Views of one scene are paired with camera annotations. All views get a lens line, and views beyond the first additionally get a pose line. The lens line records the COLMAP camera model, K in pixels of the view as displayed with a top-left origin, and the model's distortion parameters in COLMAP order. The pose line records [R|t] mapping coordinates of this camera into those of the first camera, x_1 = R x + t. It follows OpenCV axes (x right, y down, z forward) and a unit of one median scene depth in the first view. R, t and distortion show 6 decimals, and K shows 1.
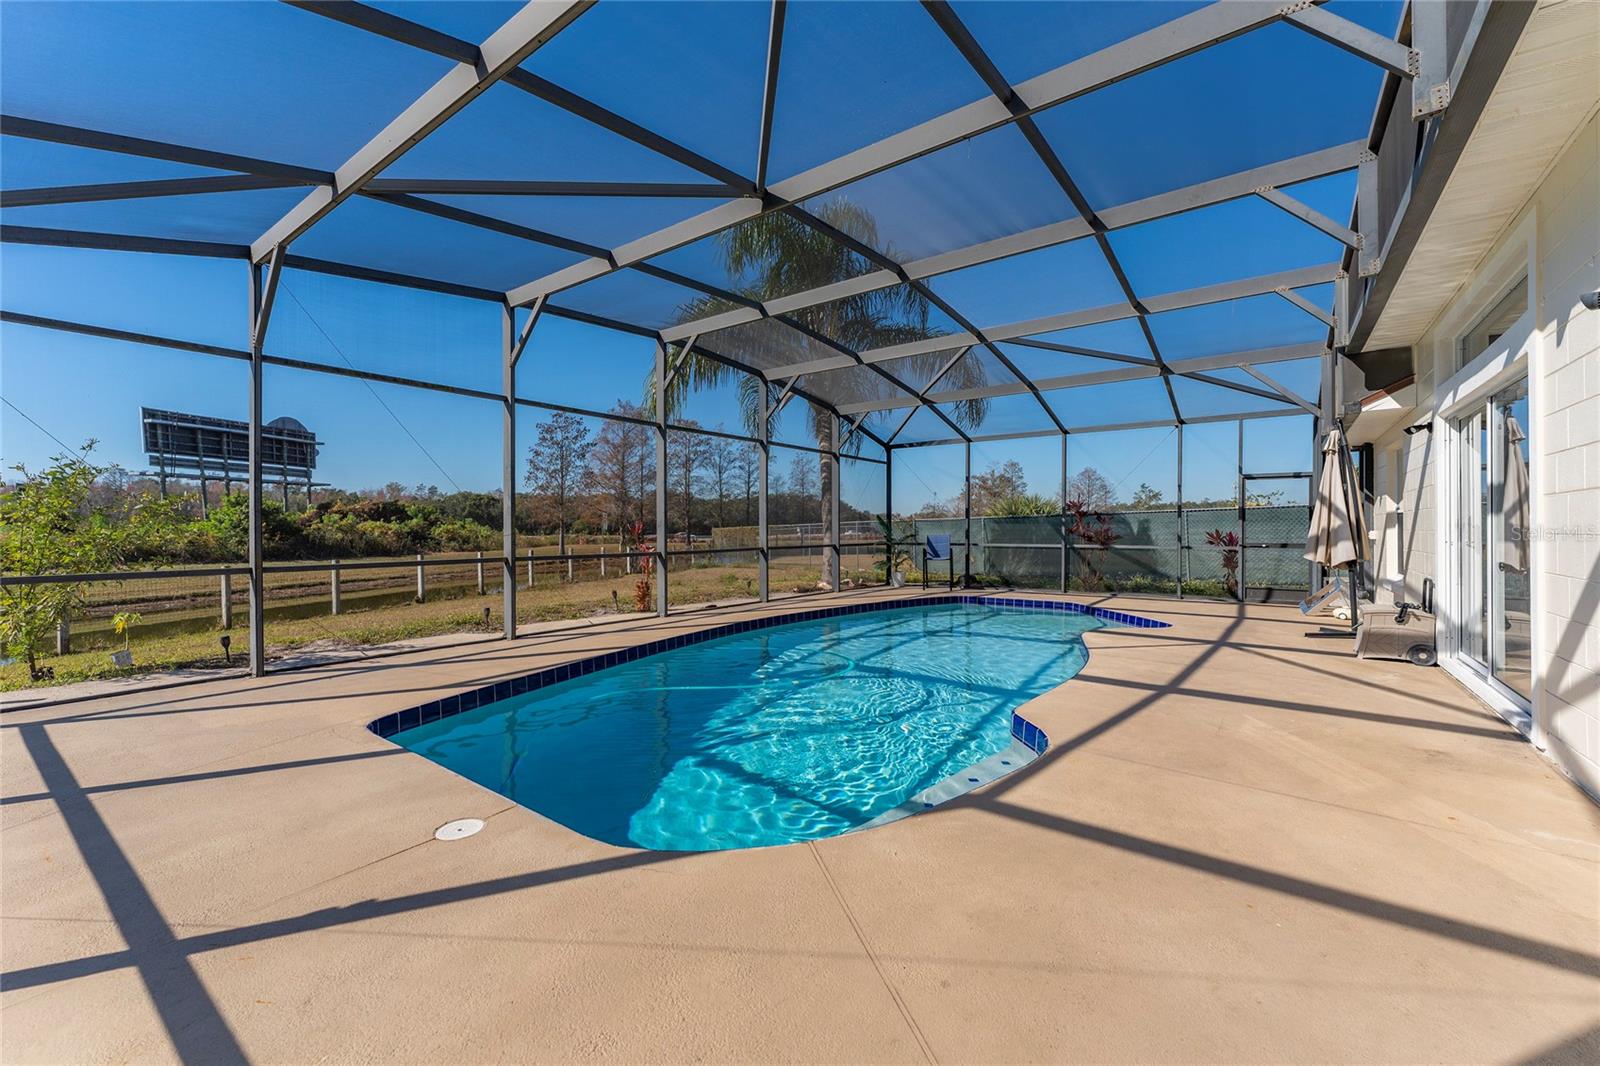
lens RADIAL K [[650.0, 0, 843.3], [0, 650.0, 520.0], [0, 0, 1]] dist [0.001708, -0.000143]
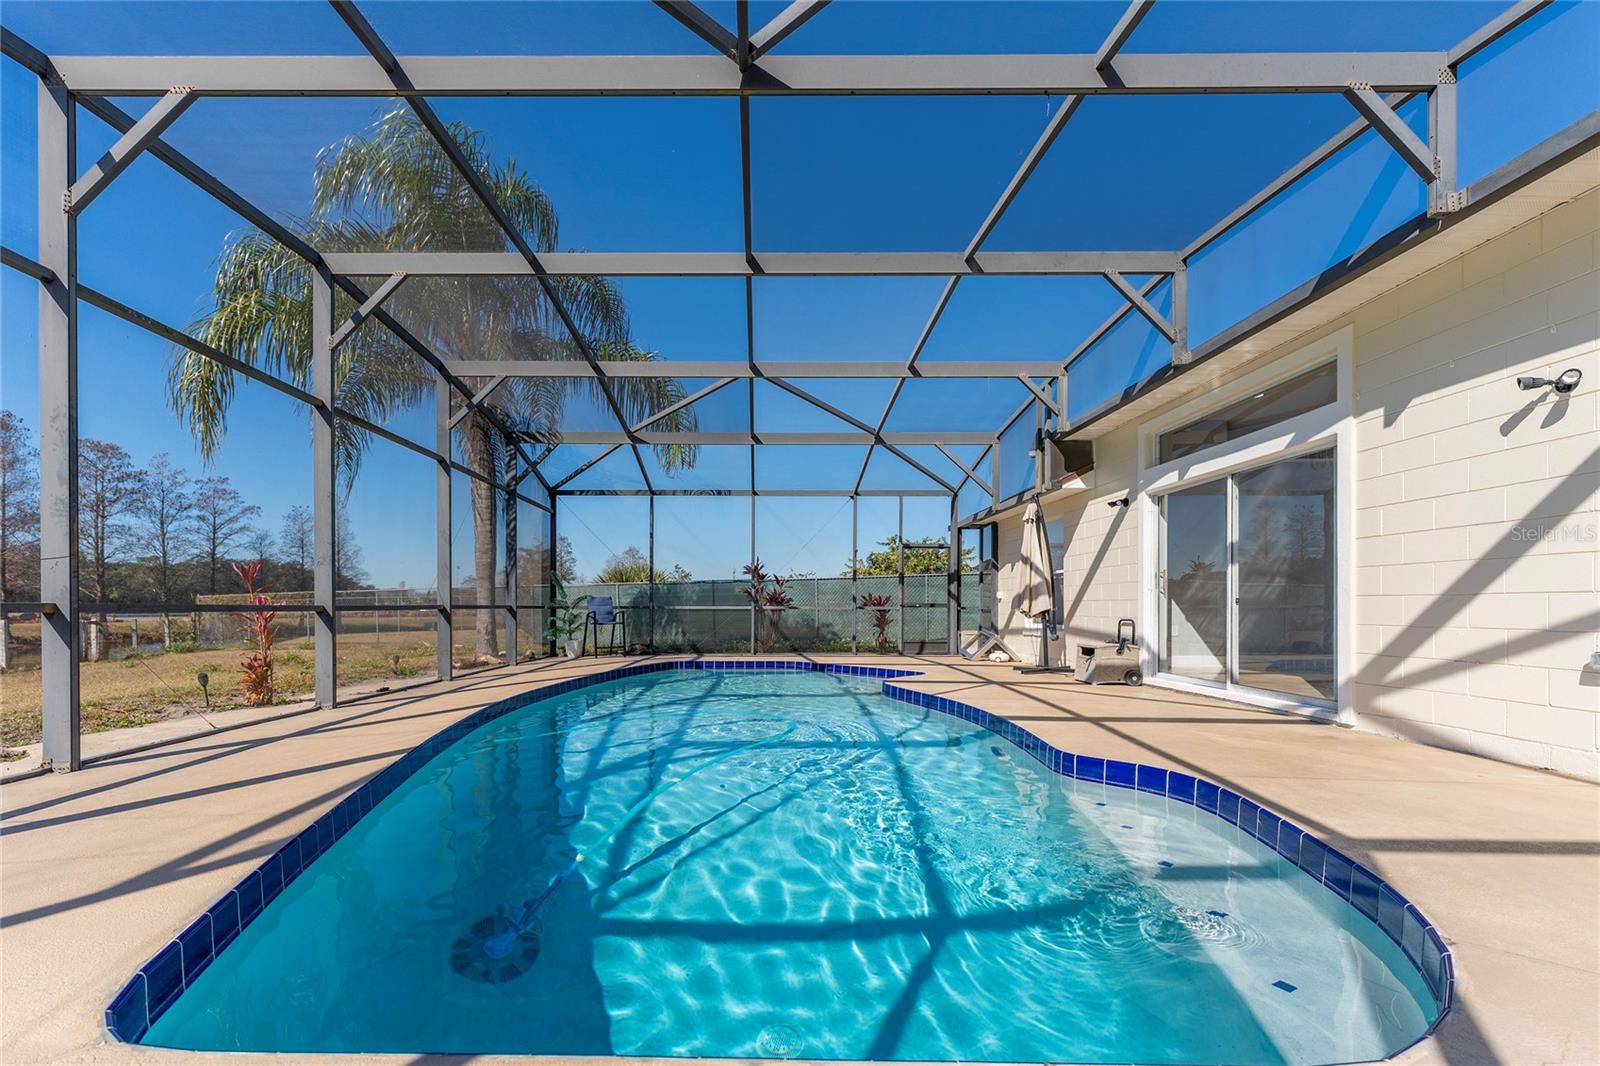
lens RADIAL K [[650.0, 0, 749.6], [0, 650.0, 606.6], [0, 0, 1]] dist [0.001708, -0.000143]
pose [[0.822386, 0.004596, 0.568911, -0.294788], [-0.008363, 0.999957, 0.004012, 0.043334], [-0.568868, -0.008057, 0.822390, 0.243606]]
